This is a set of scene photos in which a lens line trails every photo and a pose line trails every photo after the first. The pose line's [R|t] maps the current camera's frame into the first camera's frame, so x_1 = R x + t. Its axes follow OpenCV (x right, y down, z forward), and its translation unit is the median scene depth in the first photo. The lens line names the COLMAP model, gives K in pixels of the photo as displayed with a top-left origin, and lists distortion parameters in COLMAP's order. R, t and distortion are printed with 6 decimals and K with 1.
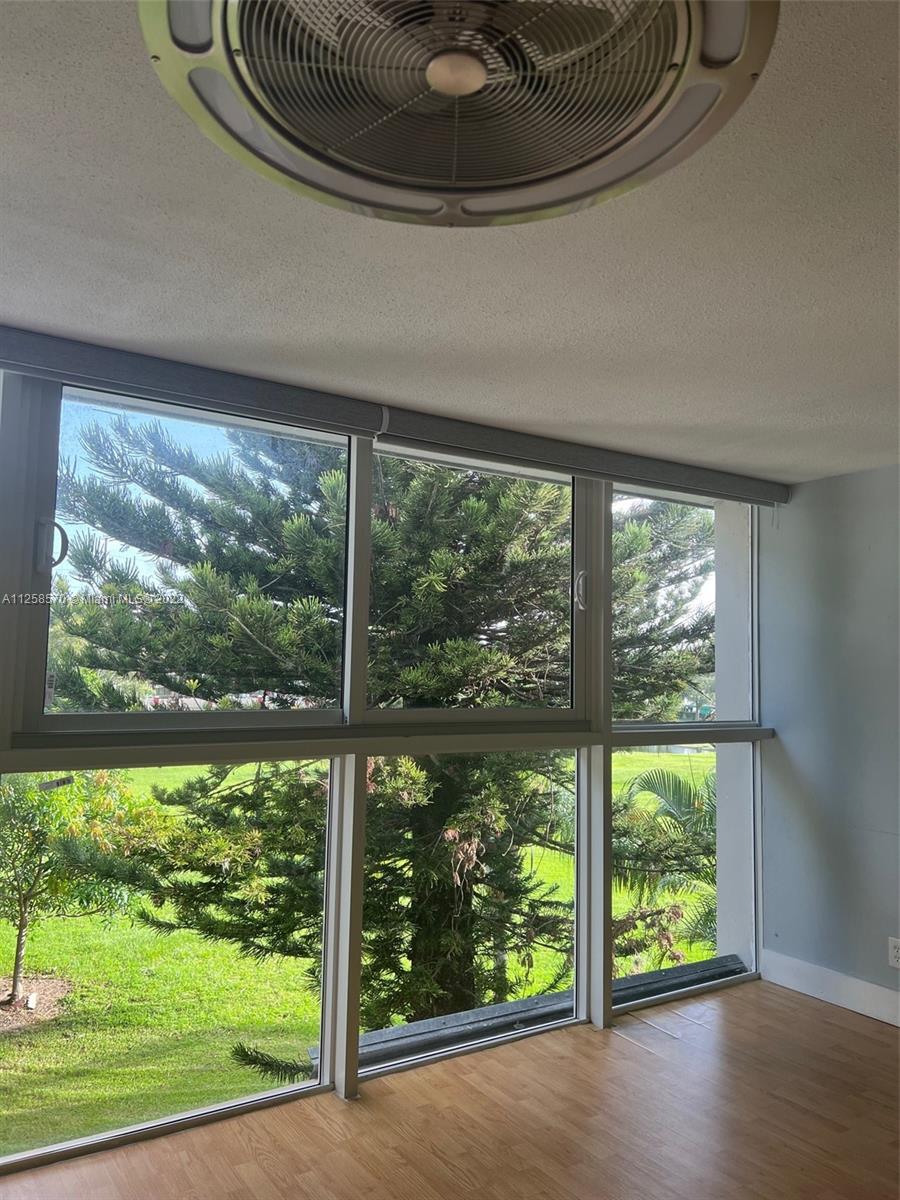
lens RADIAL K [[898.9, 0, 459.1], [0, 898.9, 590.1], [0, 0, 1]] dist [0.058815, -0.060429]
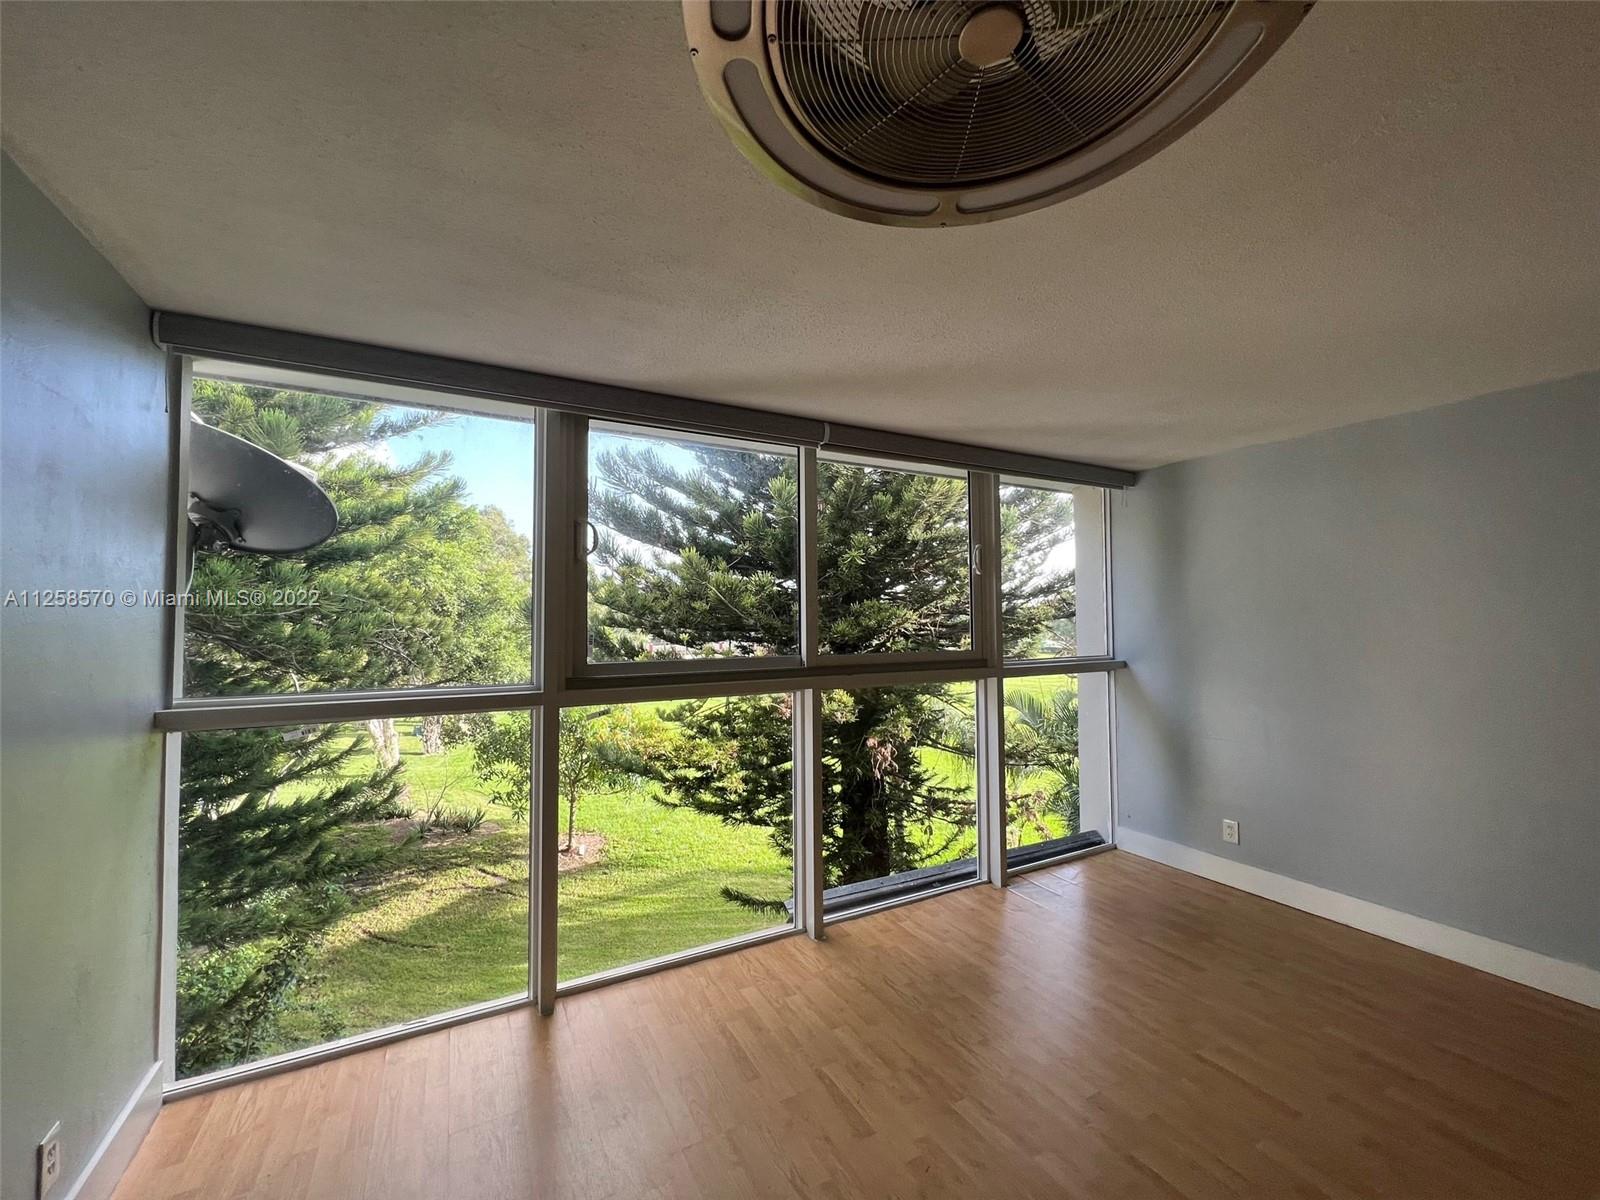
lens RADIAL K [[639.6, 0, 801.6], [0, 639.6, 593.6], [0, 0, 1]] dist [-0.003398, 0.000499]
pose [[0.995752, -0.029679, -0.087165, -0.025845], [0.033559, 0.998495, 0.043381, 0.000700], [0.085746, -0.046122, 0.995249, 0.040291]]
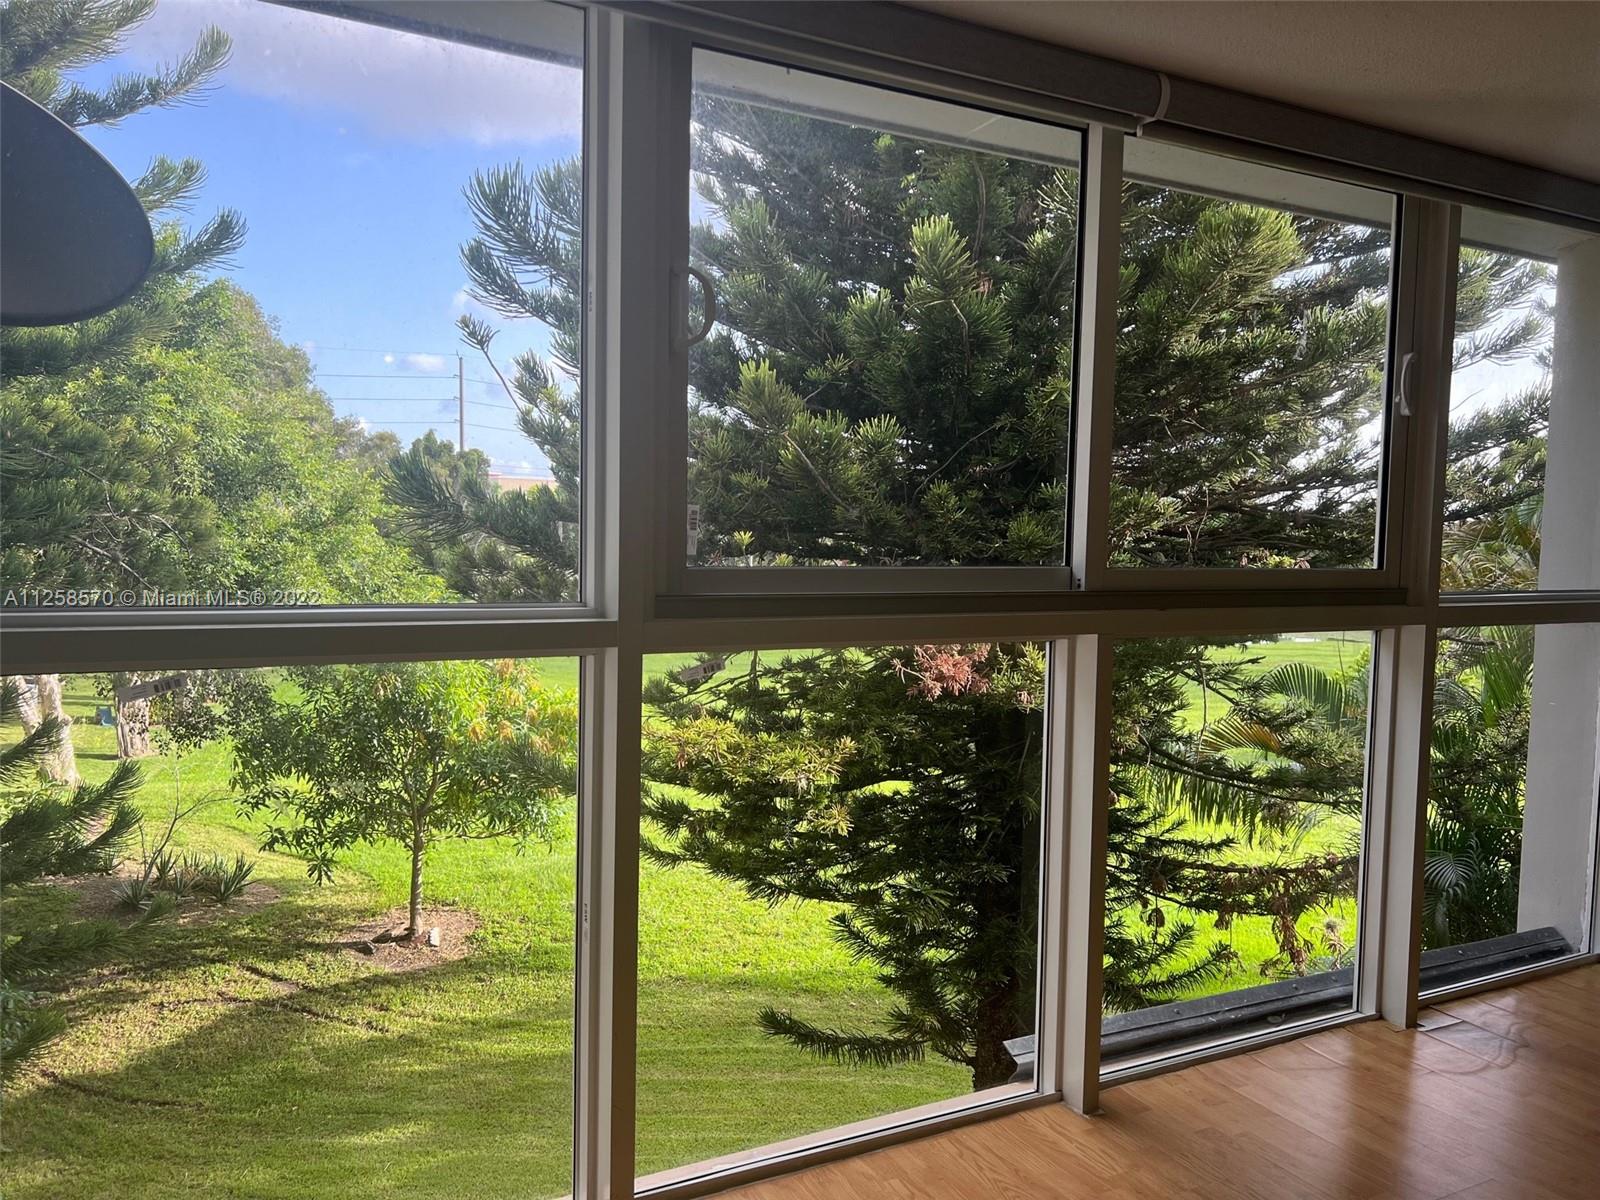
lens RADIAL K [[1198.6, 0, 804.1], [0, 1198.6, 607.4], [0, 0, 1]] dist [0.058815, -0.060429]
pose [[0.995859, 0.005646, -0.090733, -0.143659], [0.008028, 0.988707, 0.149643, 0.016328], [0.090553, -0.149752, 0.984568, 0.064955]]
